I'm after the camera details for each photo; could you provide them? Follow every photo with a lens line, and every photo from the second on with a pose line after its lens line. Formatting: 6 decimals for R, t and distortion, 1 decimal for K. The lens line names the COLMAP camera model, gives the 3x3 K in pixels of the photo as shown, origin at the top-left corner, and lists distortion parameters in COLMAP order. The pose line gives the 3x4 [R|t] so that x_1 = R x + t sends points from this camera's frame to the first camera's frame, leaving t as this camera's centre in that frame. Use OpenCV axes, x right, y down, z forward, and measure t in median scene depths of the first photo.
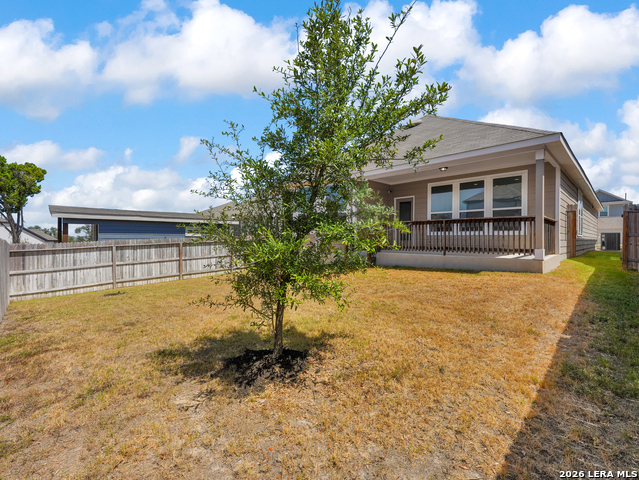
lens RADIAL K [[257.6, 0, 319.9], [0, 257.6, 241.3], [0, 0, 1]] dist [0.015869, 0.000051]
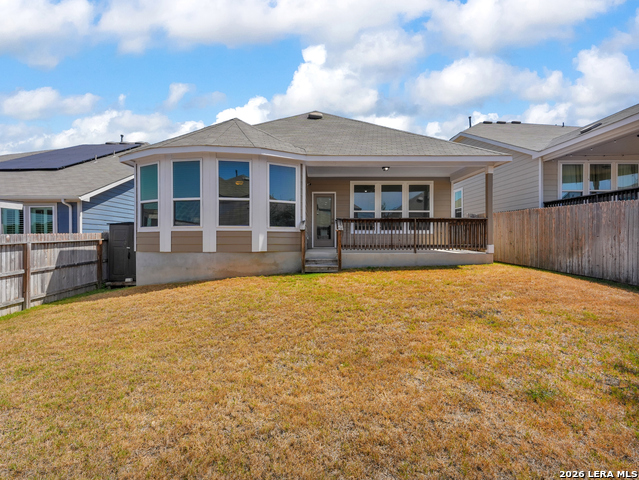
lens RADIAL K [[257.6, 0, 320.0], [0, 257.6, 241.3], [0, 0, 1]] dist [0.015869, 0.000051]
pose [[0.752792, -0.017893, 0.658016, -0.383578], [0.012438, 0.999839, 0.012959, -0.008869], [-0.658141, -0.001571, 0.752893, 0.392495]]
